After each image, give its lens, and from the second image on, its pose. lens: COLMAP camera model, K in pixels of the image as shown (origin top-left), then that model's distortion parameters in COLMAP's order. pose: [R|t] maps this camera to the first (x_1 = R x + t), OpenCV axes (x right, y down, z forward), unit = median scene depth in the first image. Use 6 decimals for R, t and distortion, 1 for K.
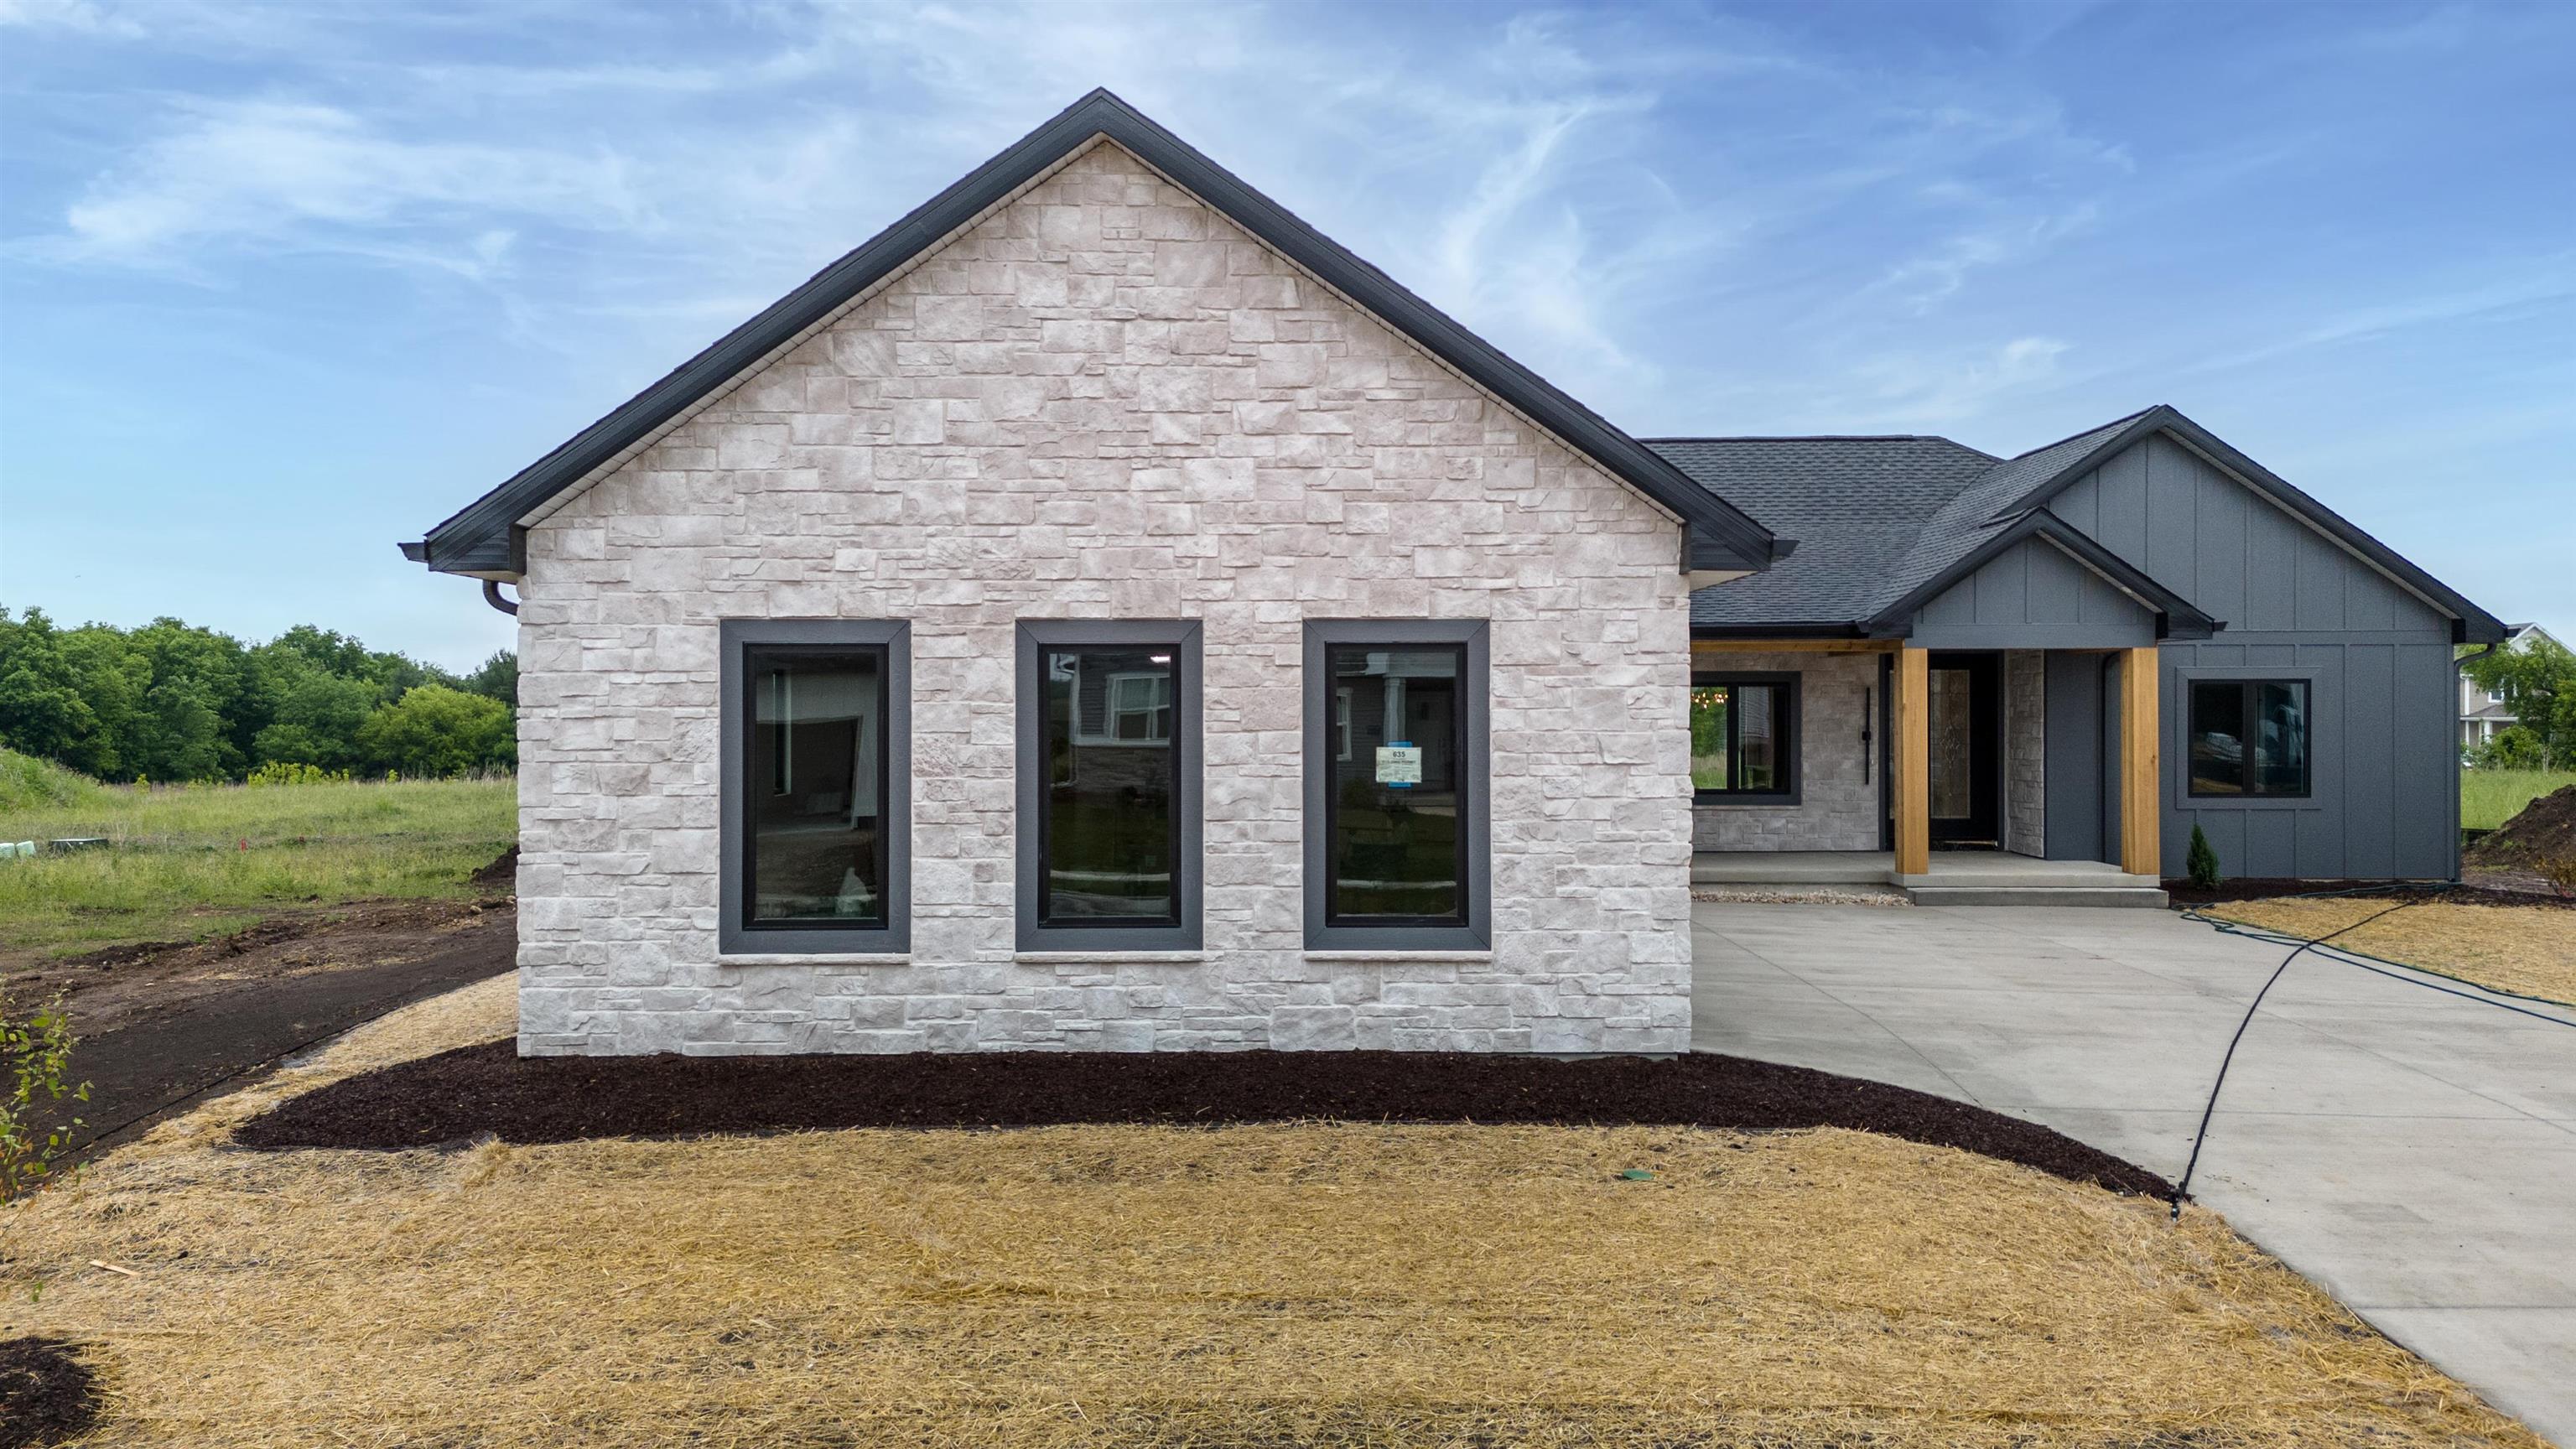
lens RADIAL K [[1884.1, 0, 1287.7], [0, 1884.1, 694.5], [0, 0, 1]] dist [0.209530, -0.606747]
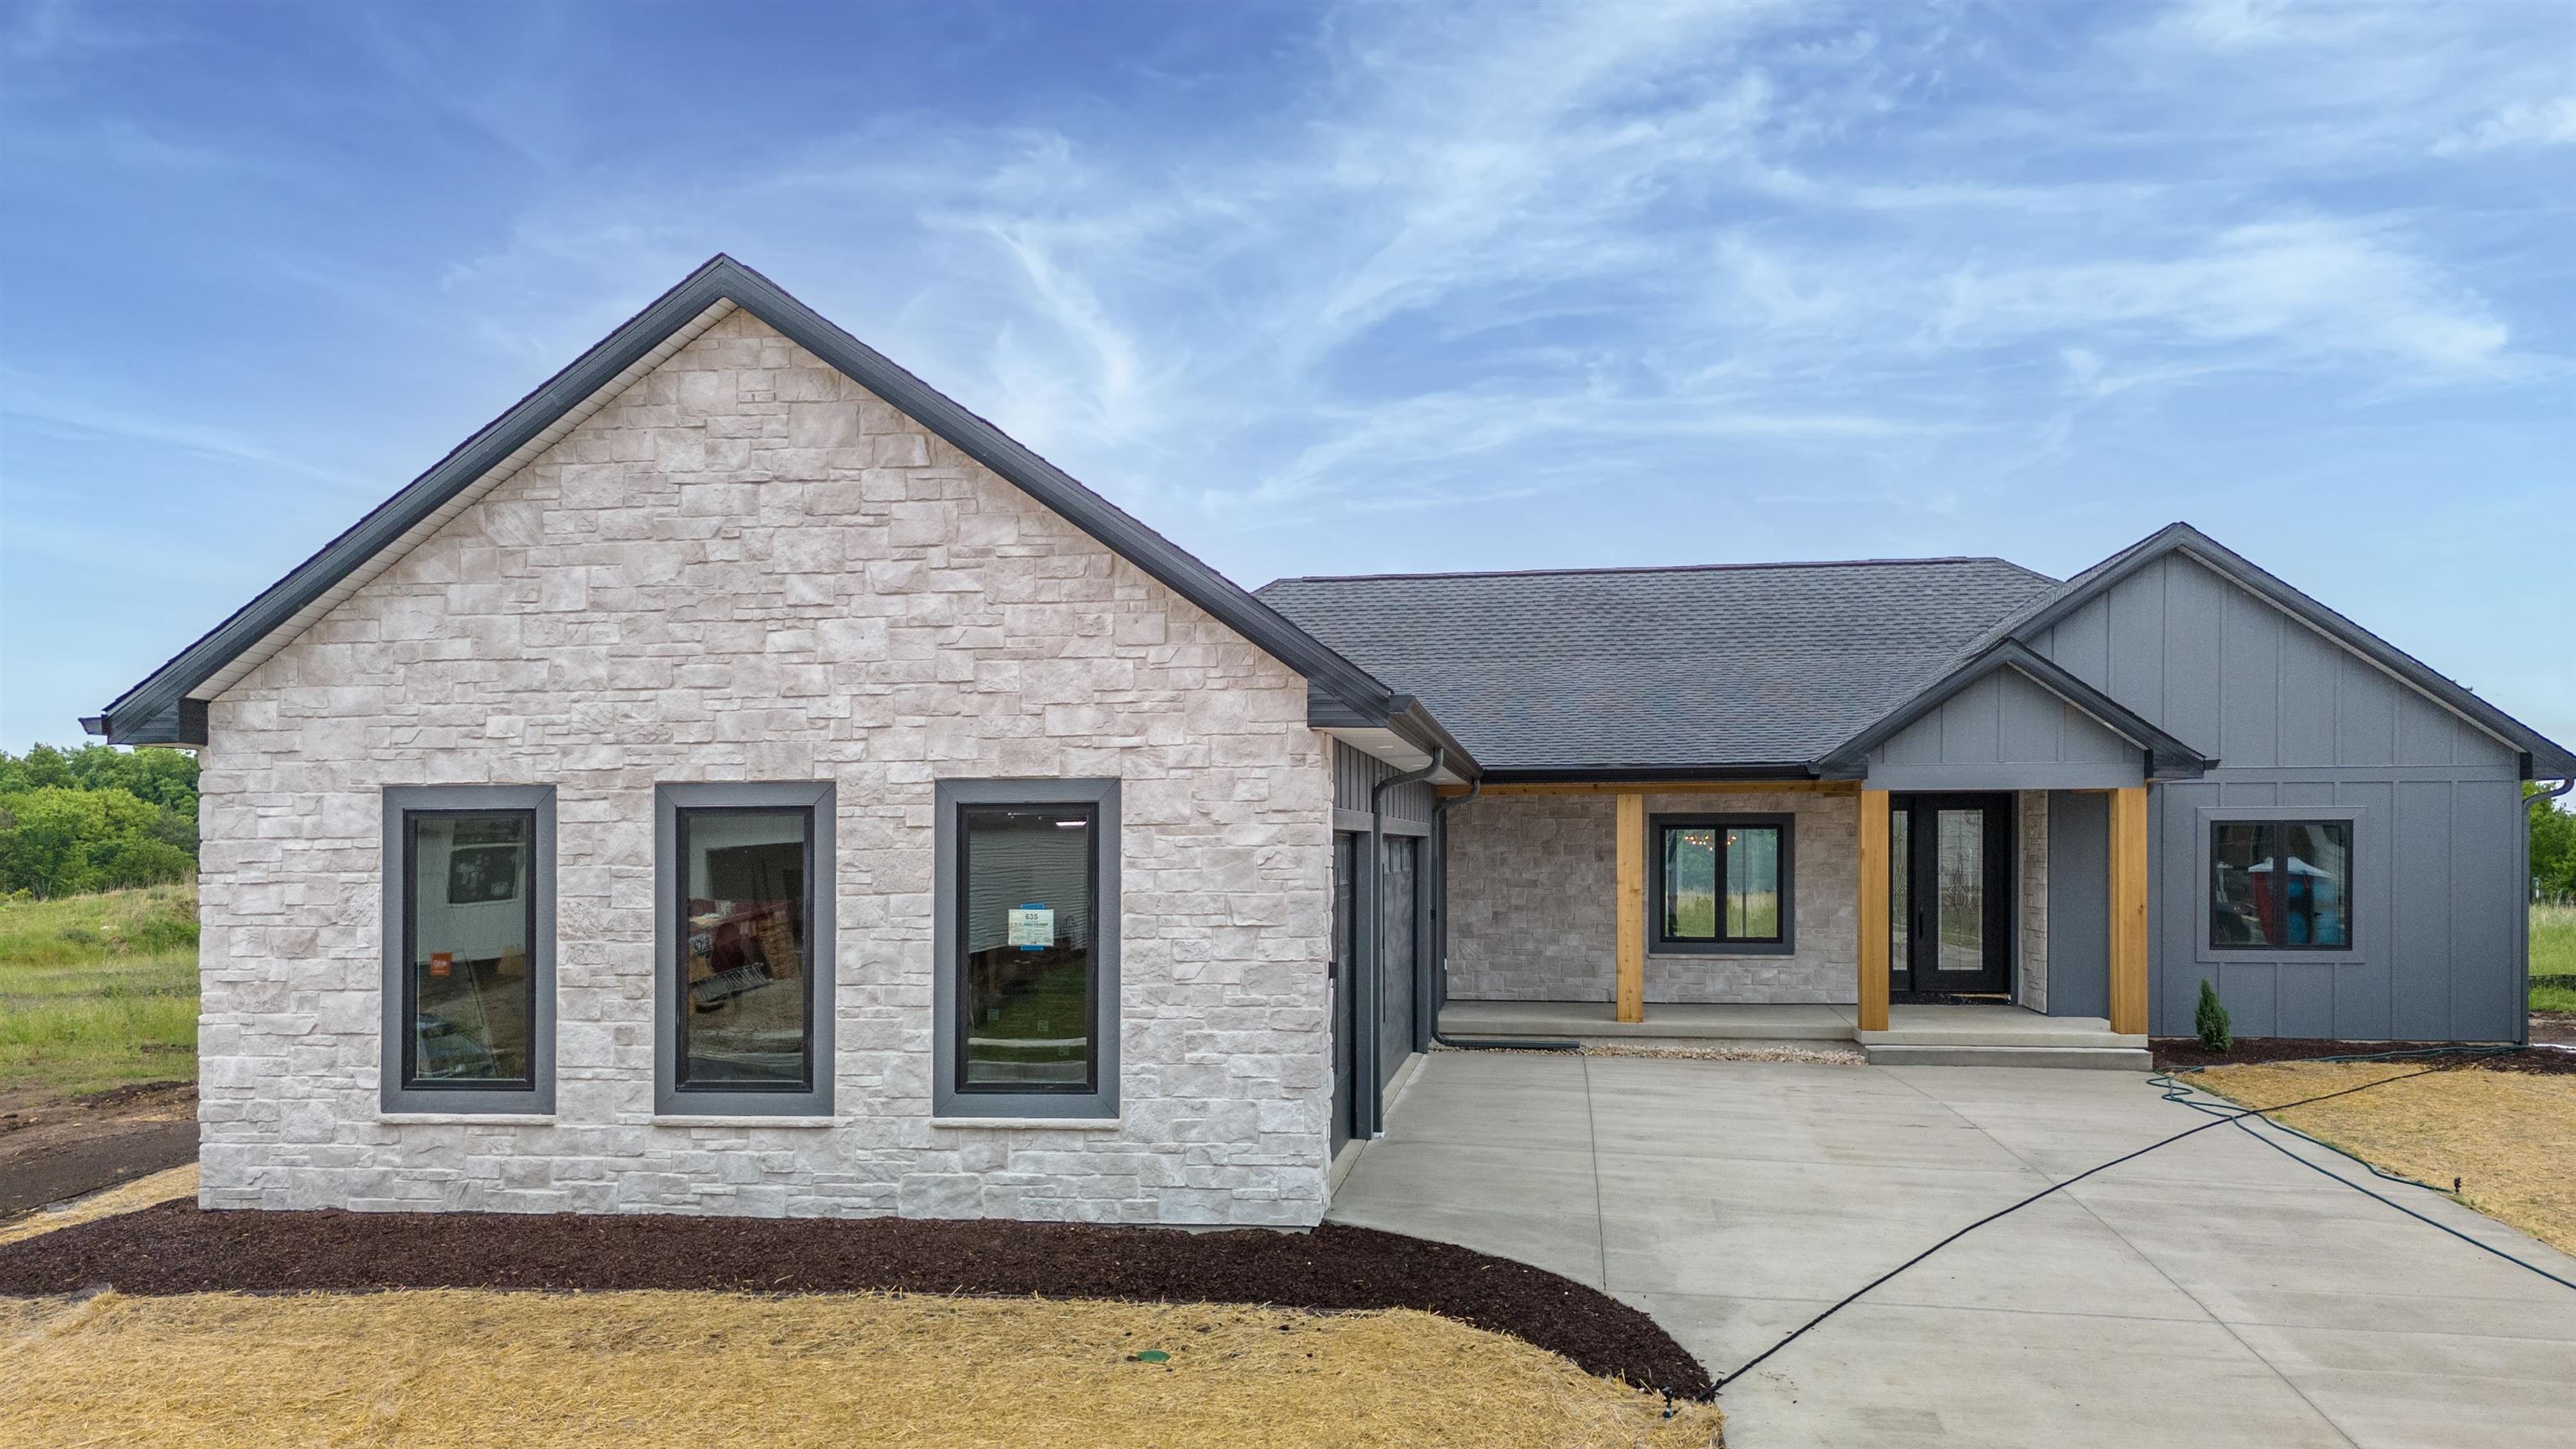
lens RADIAL K [[1935.6, 0, 1294.1], [0, 1935.6, 810.2], [0, 0, 1]] dist [0.072134, -0.071741]
pose [[0.990943, -0.008233, -0.134033, 0.330550], [0.006981, 0.999928, -0.009811, -0.012912], [0.134105, 0.008787, 0.990928, 0.022389]]
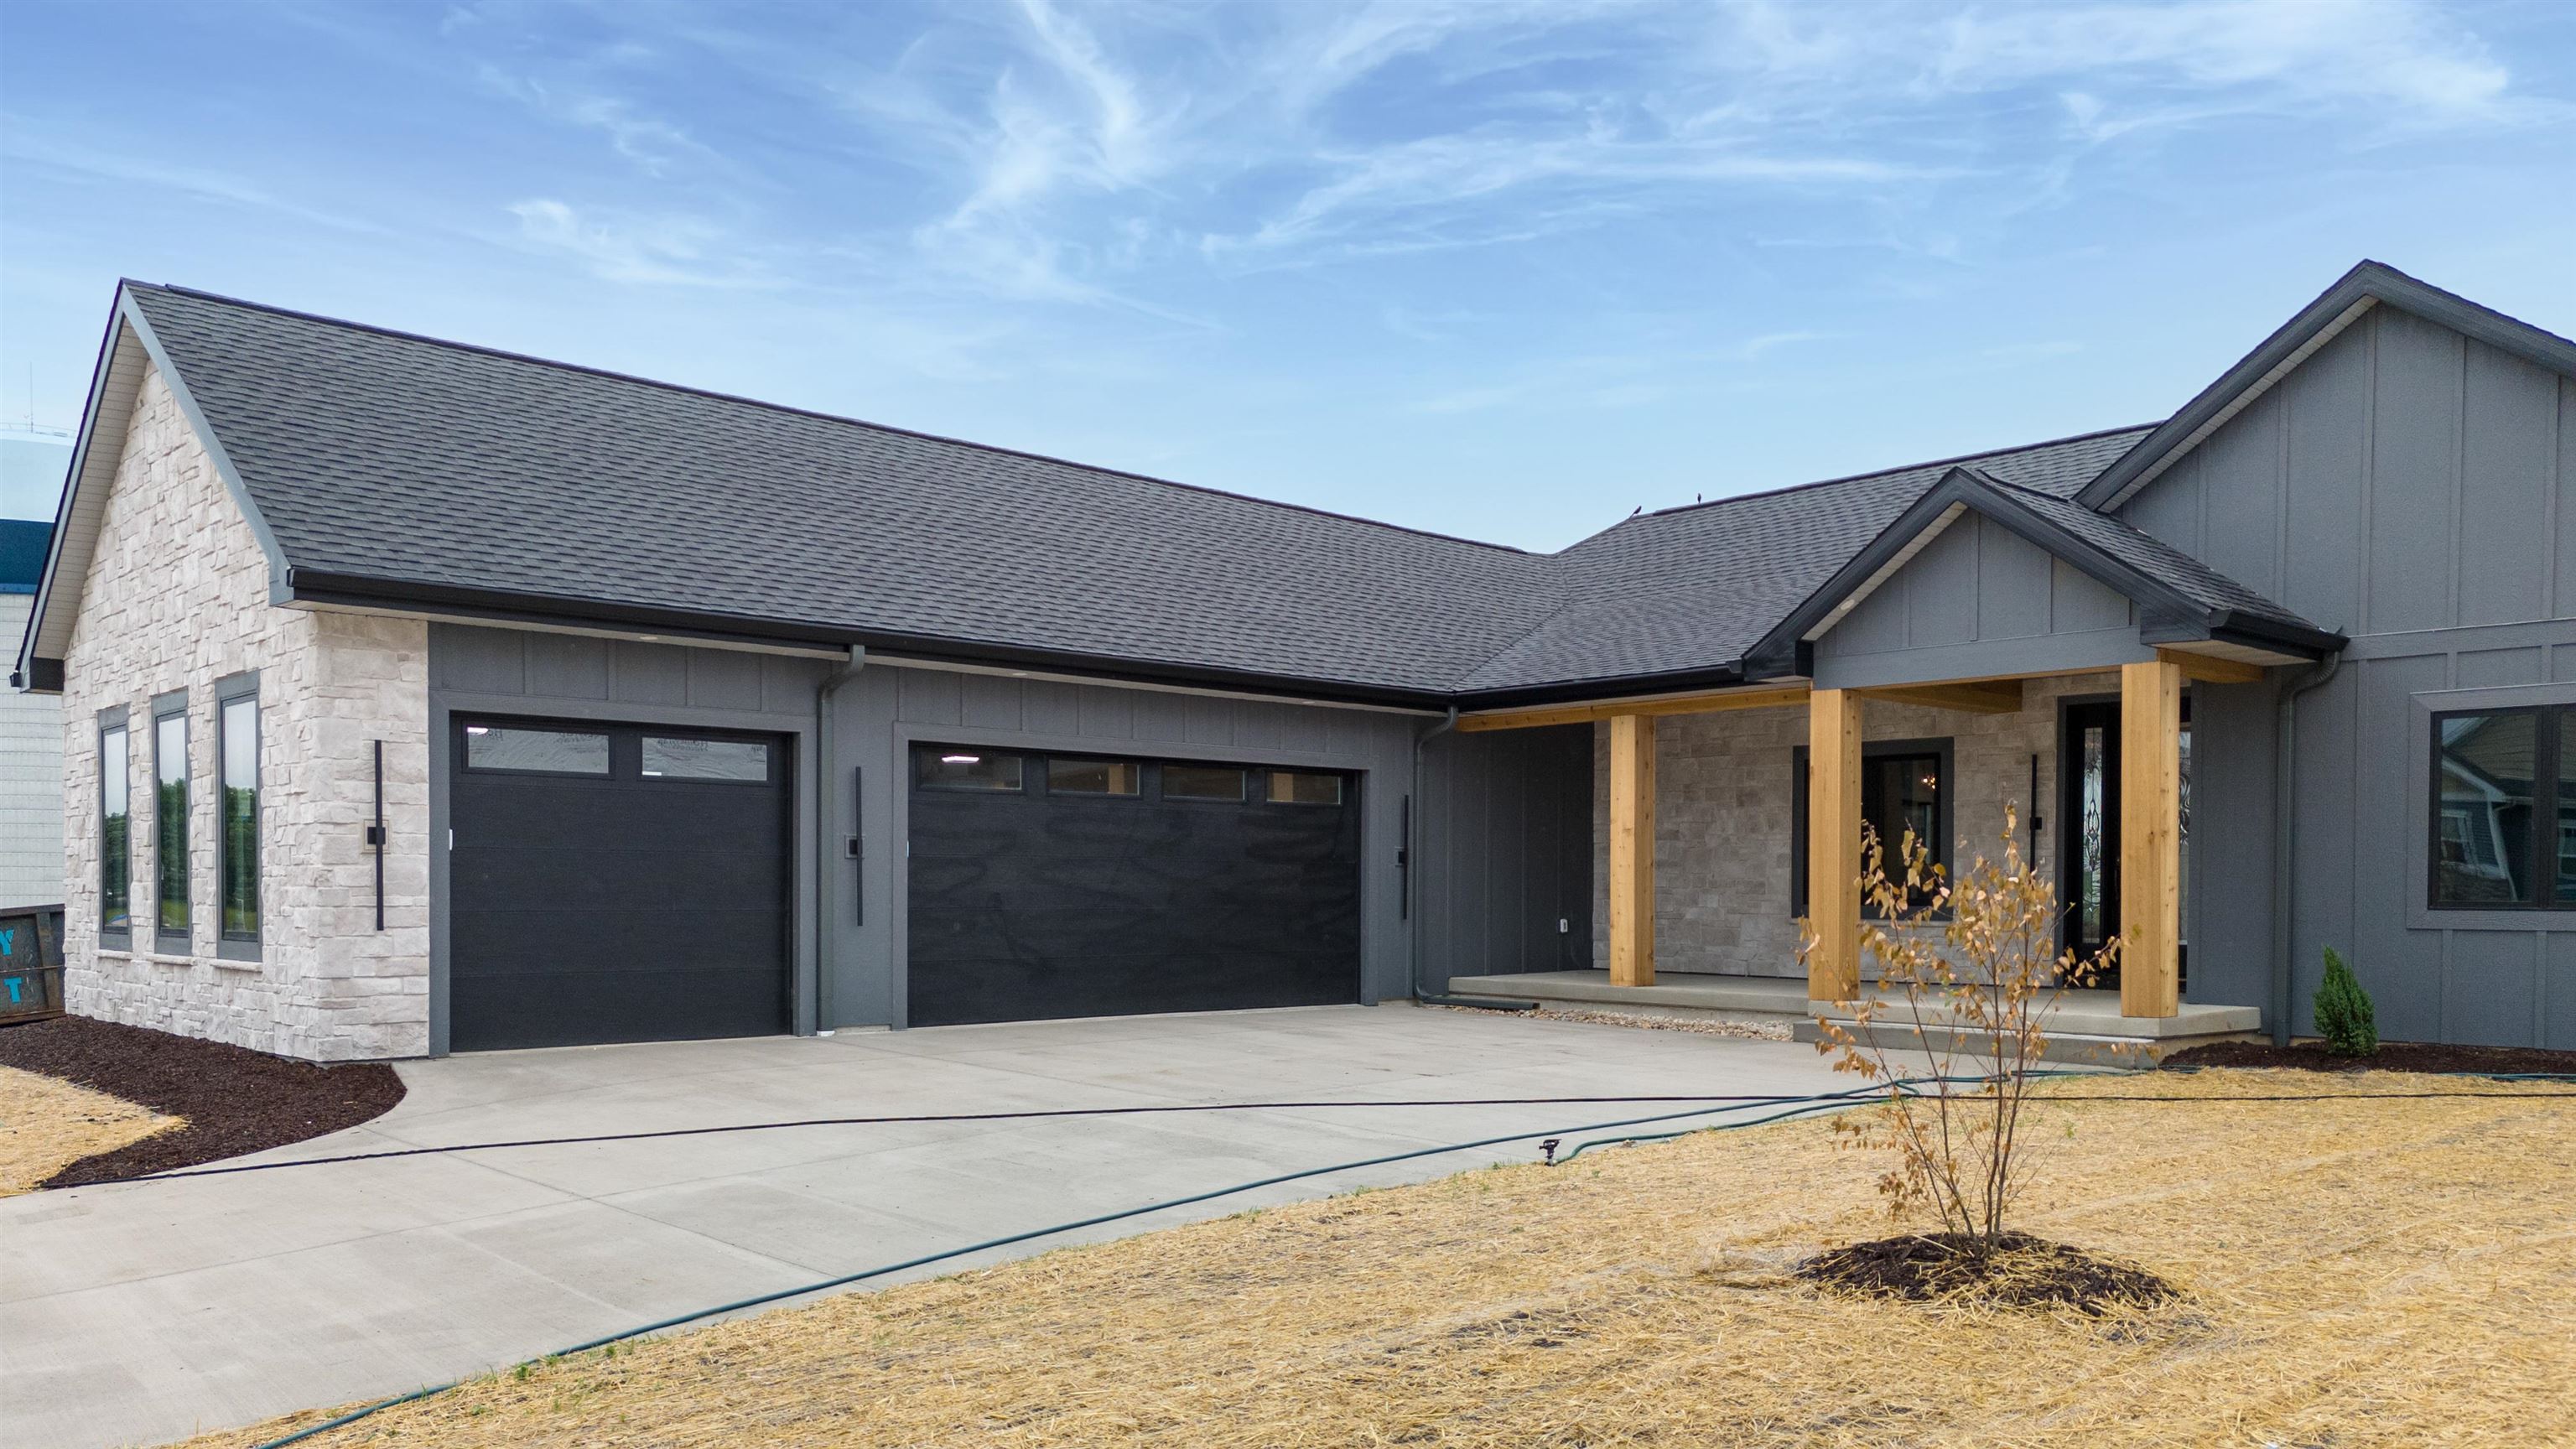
lens RADIAL K [[1937.5, 0, 1278.8], [0, 1937.5, 907.7], [0, 0, 1]] dist [0.061761, -0.000723]
pose [[0.685599, 0.007192, -0.727944, 1.379047], [0.004155, 0.999896, 0.013793, 0.089815], [0.727968, -0.012481, 0.685498, 0.636934]]
